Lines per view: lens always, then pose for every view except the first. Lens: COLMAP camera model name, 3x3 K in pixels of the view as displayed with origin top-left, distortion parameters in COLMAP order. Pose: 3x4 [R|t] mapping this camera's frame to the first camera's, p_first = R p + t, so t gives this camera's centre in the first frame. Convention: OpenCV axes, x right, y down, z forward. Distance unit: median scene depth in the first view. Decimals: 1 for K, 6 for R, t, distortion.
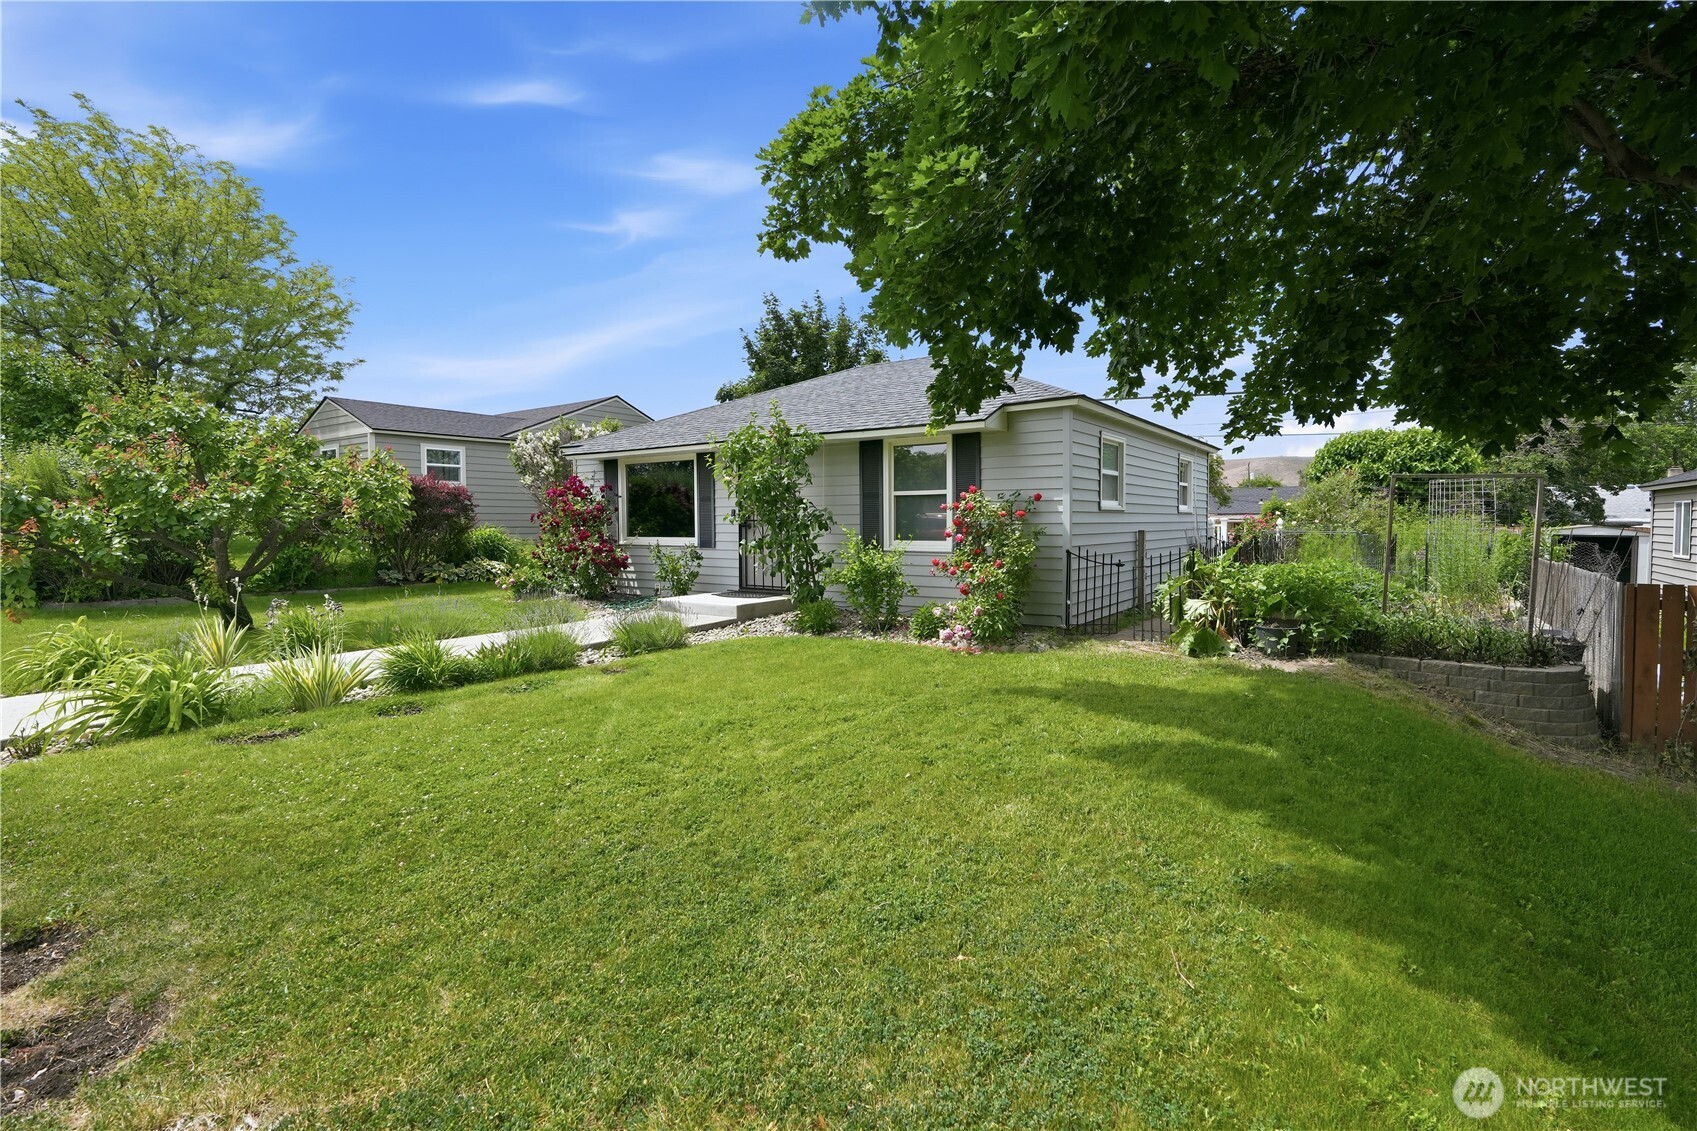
lens RADIAL K [[772.8, 0, 847.4], [0, 772.8, 519.3], [0, 0, 1]] dist [-0.001555, 0.000363]
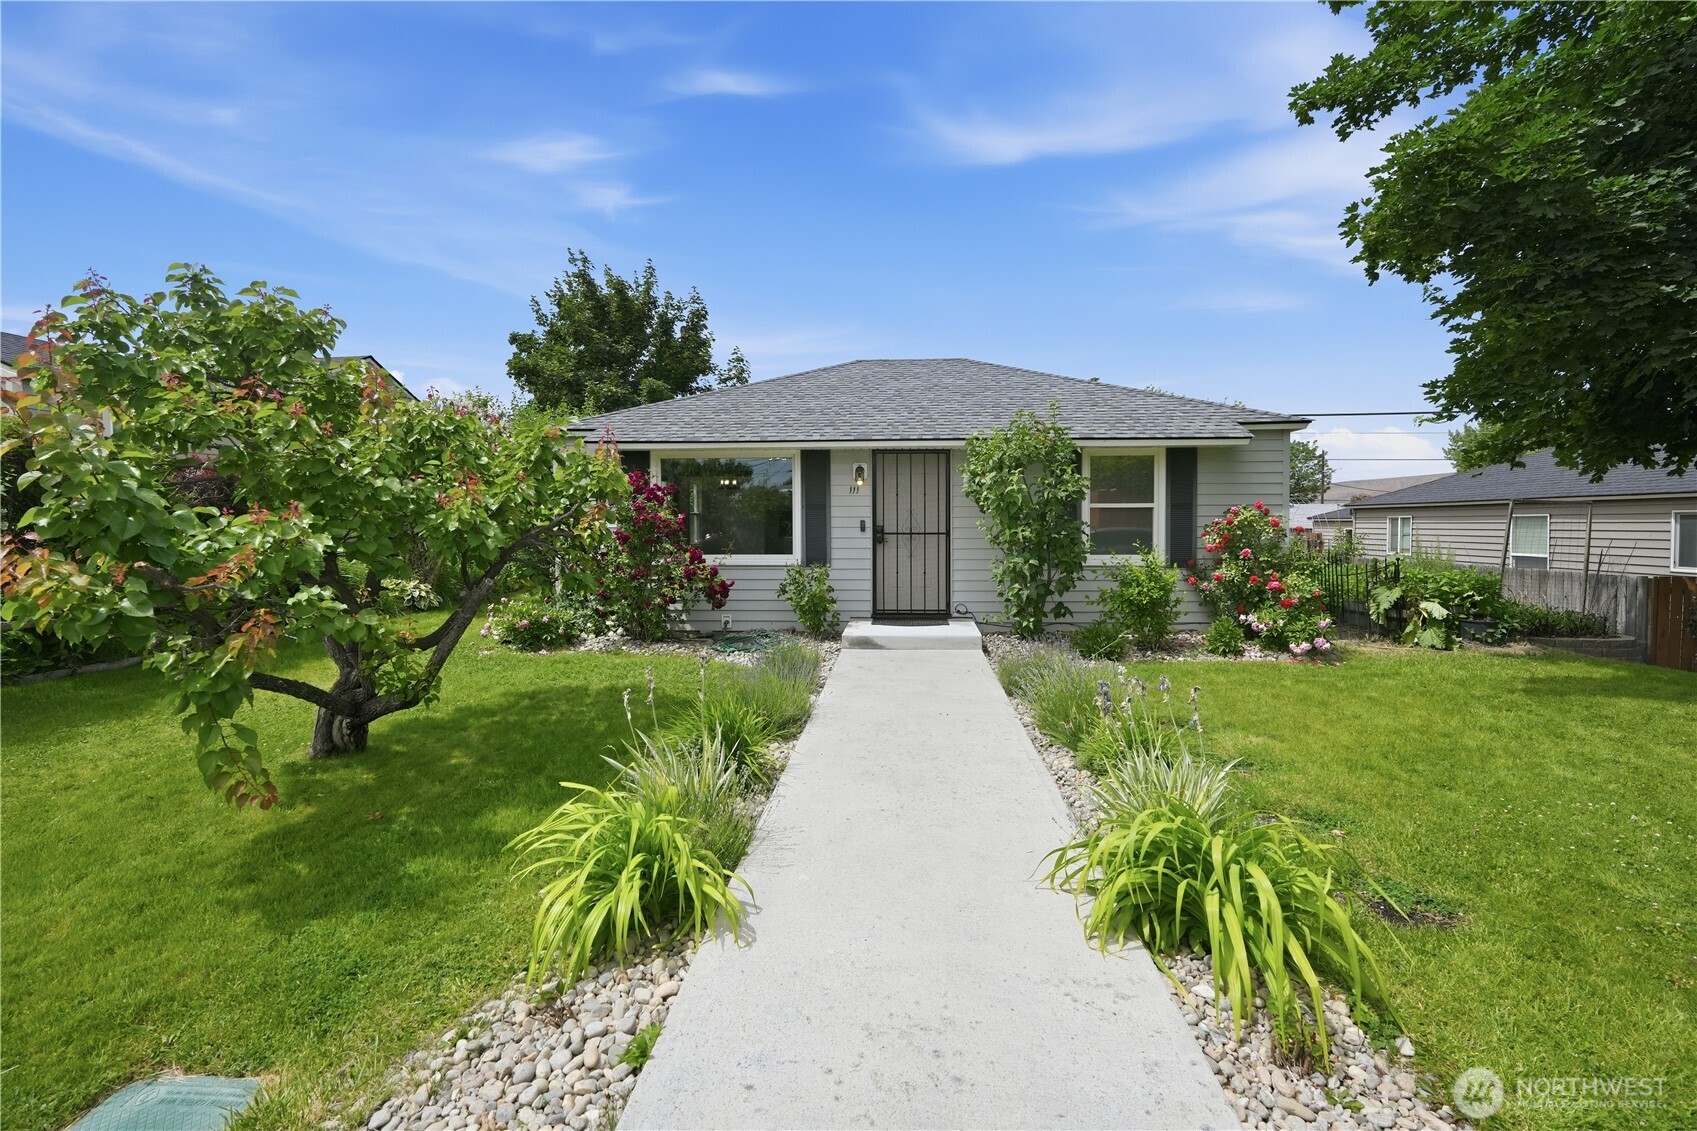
lens RADIAL K [[772.8, 0, 847.4], [0, 772.8, 519.3], [0, 0, 1]] dist [-0.001555, 0.000363]
pose [[0.852381, 0.004318, 0.522903, -0.591809], [-0.004864, 0.999988, -0.000327, -0.012879], [-0.522898, -0.002264, 0.852392, 0.297264]]
